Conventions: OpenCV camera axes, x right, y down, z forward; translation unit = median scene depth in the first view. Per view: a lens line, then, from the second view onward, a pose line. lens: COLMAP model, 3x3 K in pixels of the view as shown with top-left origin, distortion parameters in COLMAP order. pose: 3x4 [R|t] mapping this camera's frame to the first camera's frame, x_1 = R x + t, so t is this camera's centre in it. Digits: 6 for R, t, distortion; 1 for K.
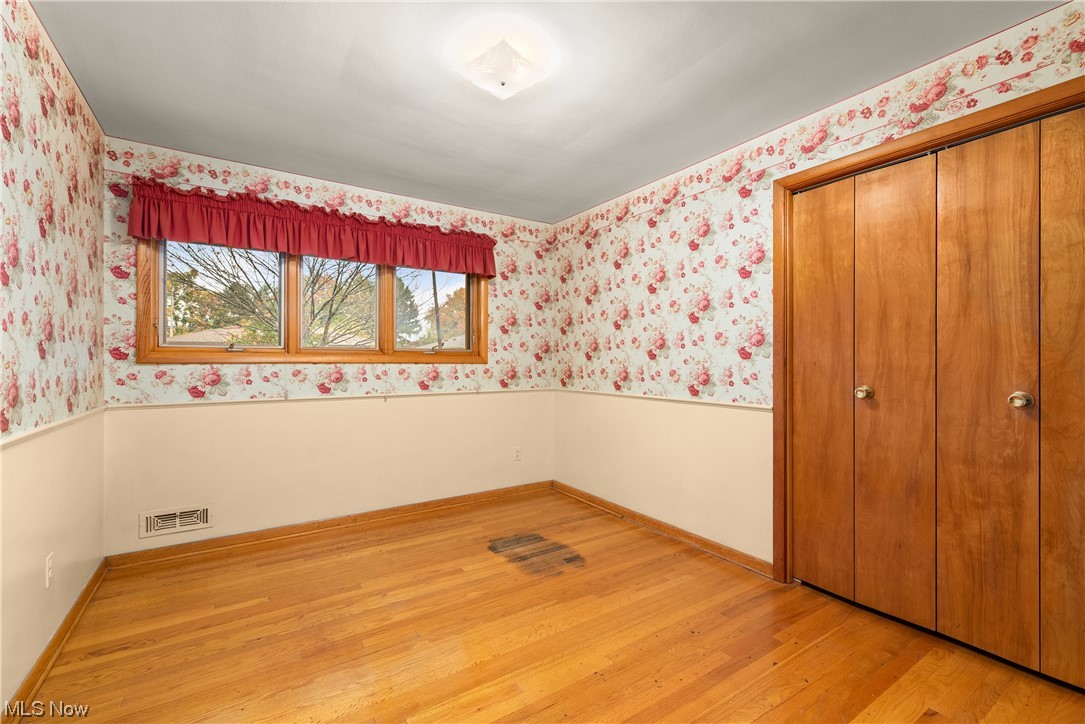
lens RADIAL K [[487.5, 0, 550.6], [0, 487.5, 358.0], [0, 0, 1]] dist [0.011469, -0.002950]
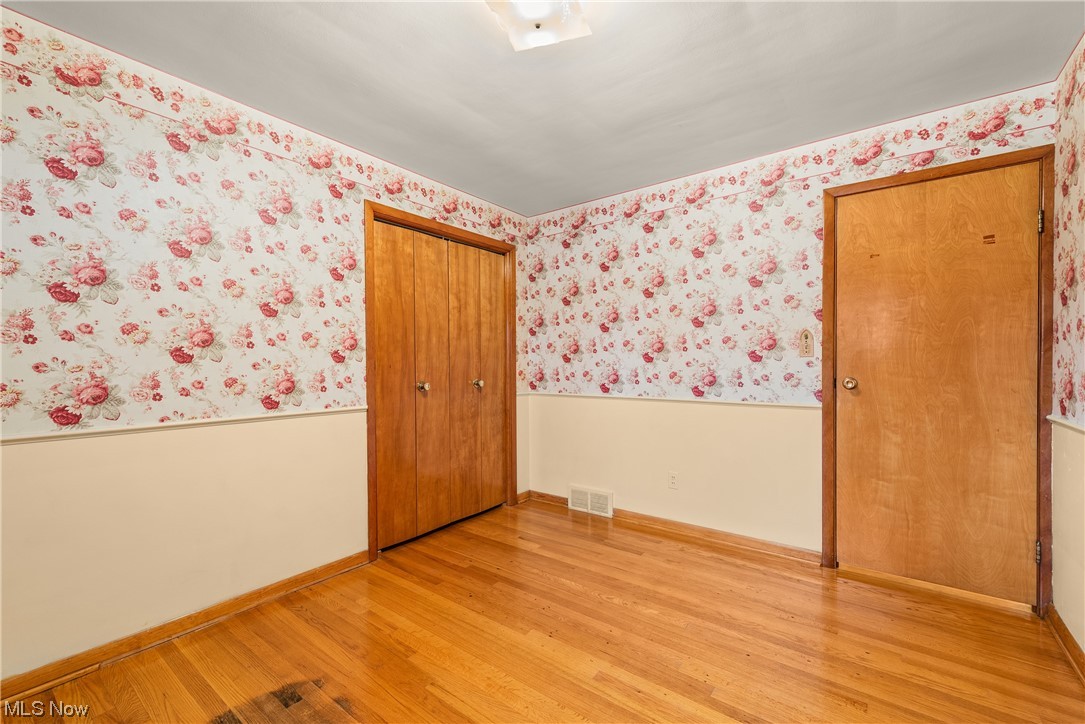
lens RADIAL K [[443.3, 0, 551.4], [0, 443.3, 366.4], [0, 0, 1]] dist [0.007230, -0.001952]
pose [[-0.340780, -0.005503, 0.940127, -0.631807], [-0.001679, 0.999985, 0.005245, 0.004602], [-0.940142, 0.000209, -0.340784, 0.967768]]
